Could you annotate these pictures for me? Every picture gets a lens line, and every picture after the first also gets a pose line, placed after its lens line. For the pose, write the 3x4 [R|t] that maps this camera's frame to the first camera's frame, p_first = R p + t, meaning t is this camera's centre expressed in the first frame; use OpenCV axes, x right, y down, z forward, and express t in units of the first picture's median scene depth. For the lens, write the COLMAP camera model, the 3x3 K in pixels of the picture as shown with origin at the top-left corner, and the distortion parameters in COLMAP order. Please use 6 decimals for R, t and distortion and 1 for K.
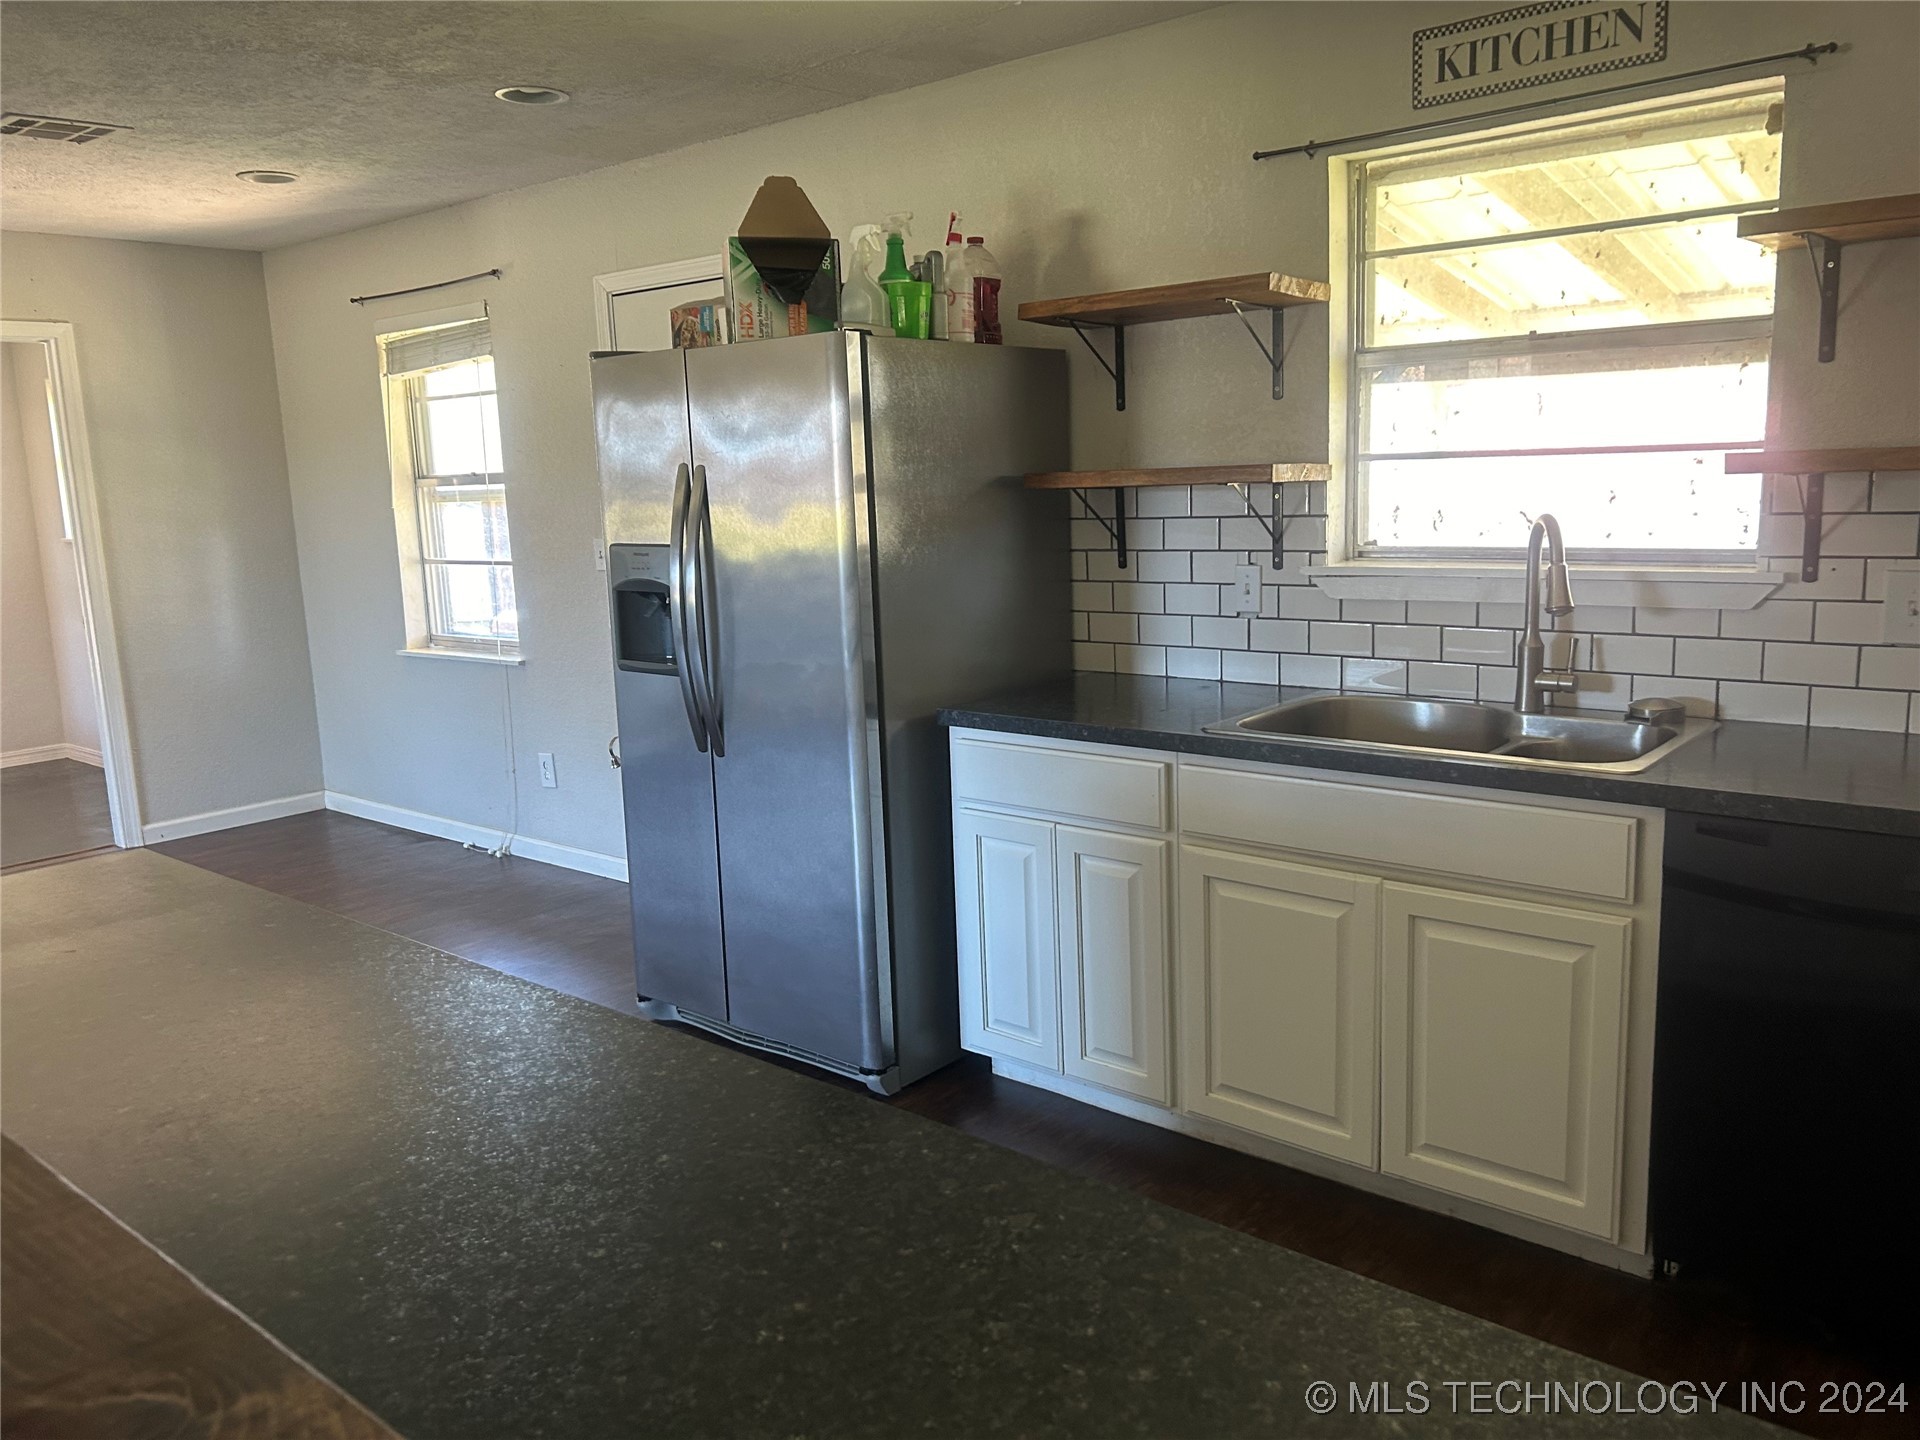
lens RADIAL K [[1434.6, 0, 992.2], [0, 1434.6, 693.4], [0, 0, 1]] dist [0.053784, -0.060006]
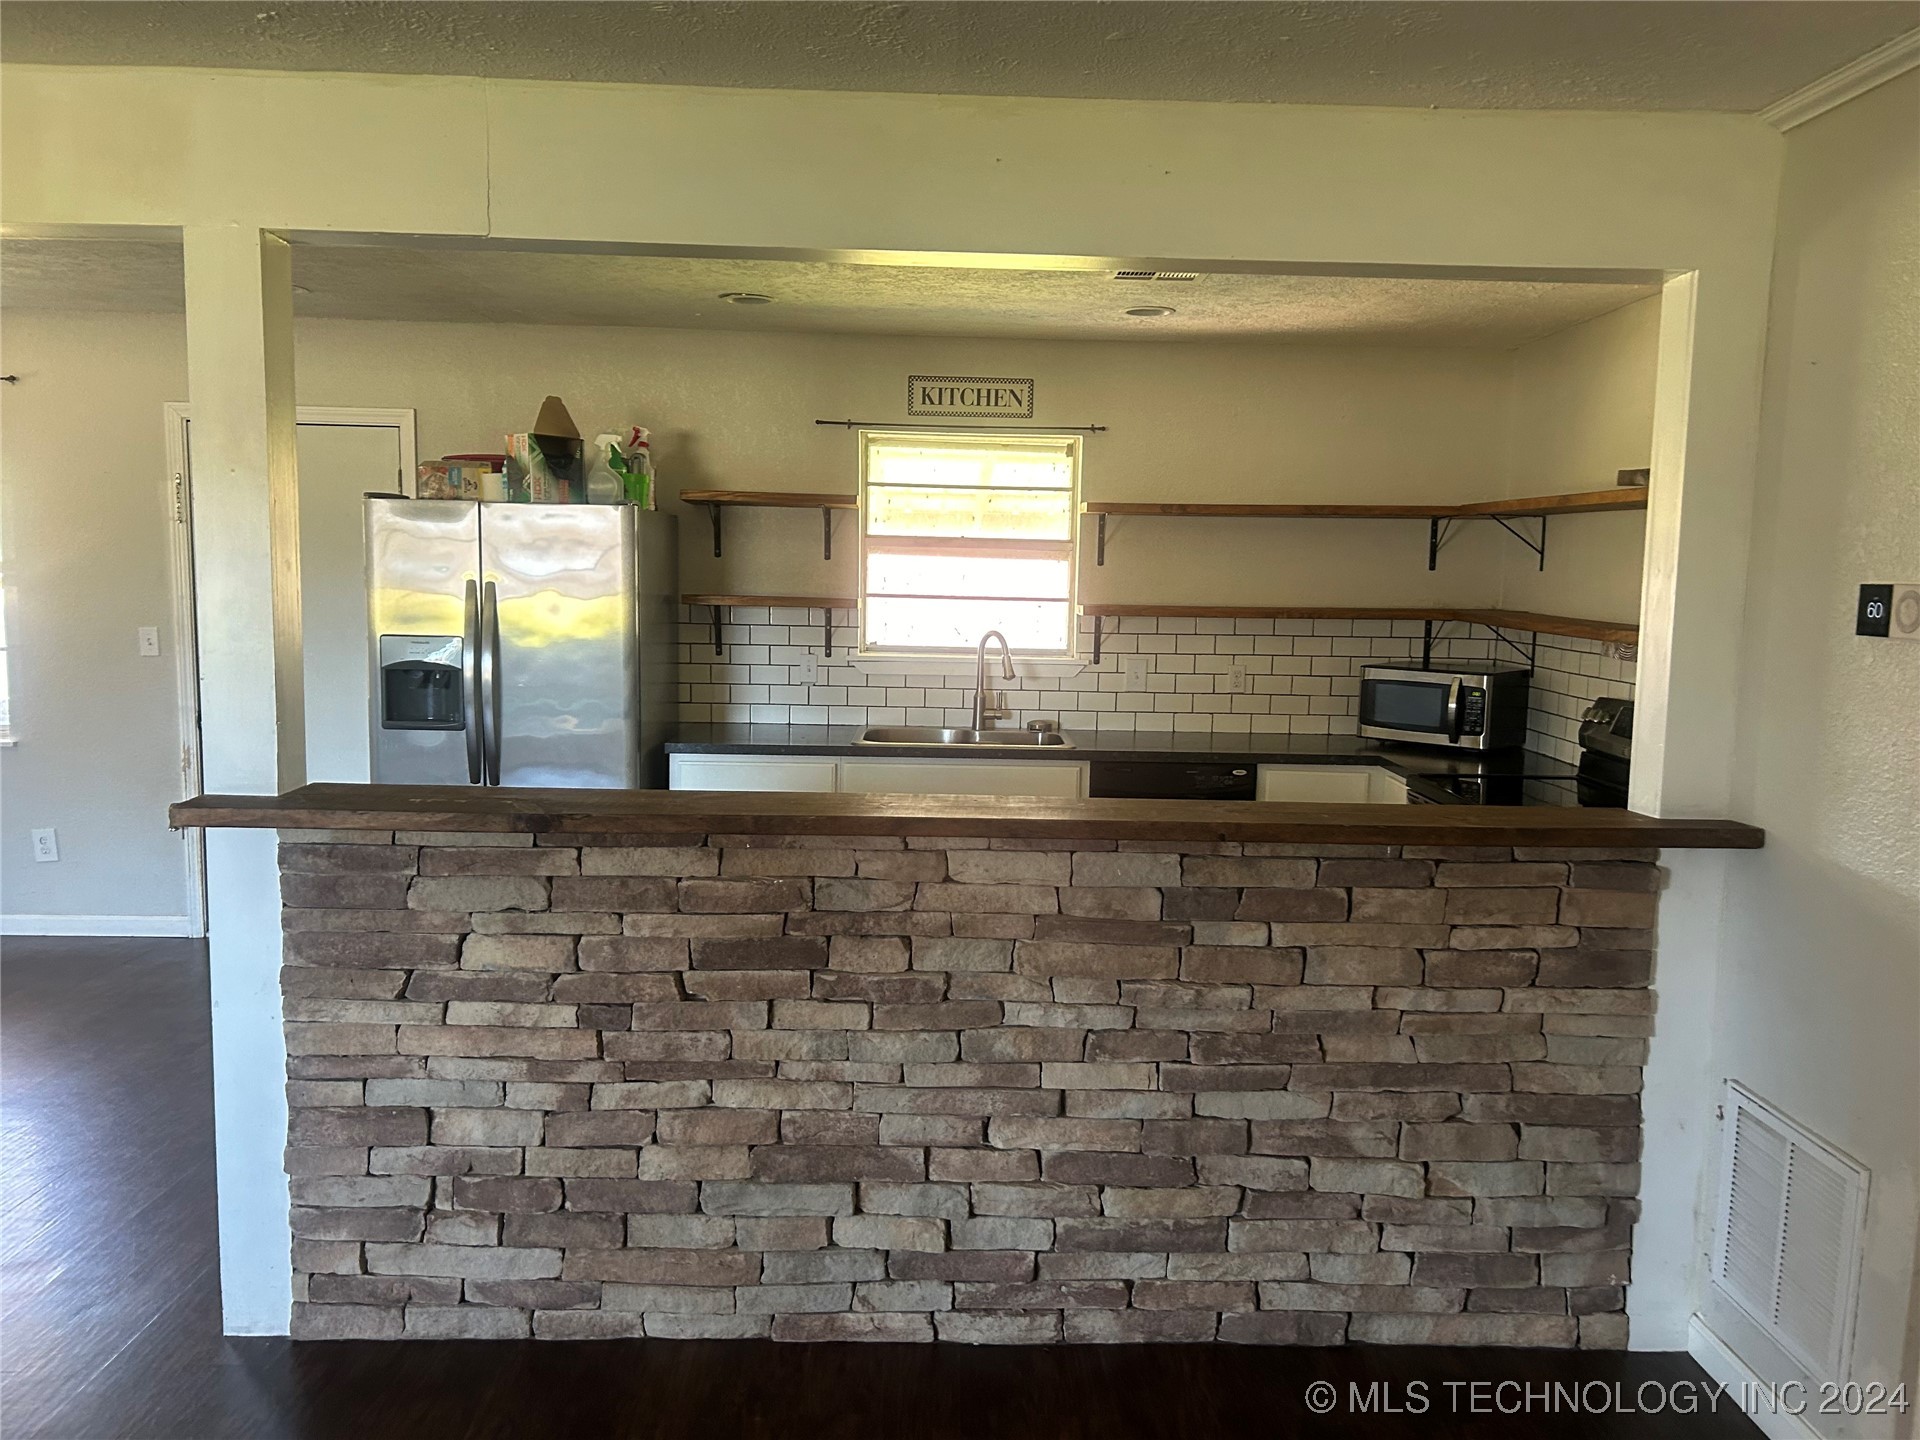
lens RADIAL K [[1420.7, 0, 974.8], [0, 1420.7, 717.2], [0, 0, 1]] dist [0.108290, -0.172390]
pose [[0.755147, -0.020117, 0.655247, -0.791875], [0.054236, 0.998020, -0.031864, 0.049768], [-0.653308, 0.059600, 0.754743, -0.399399]]
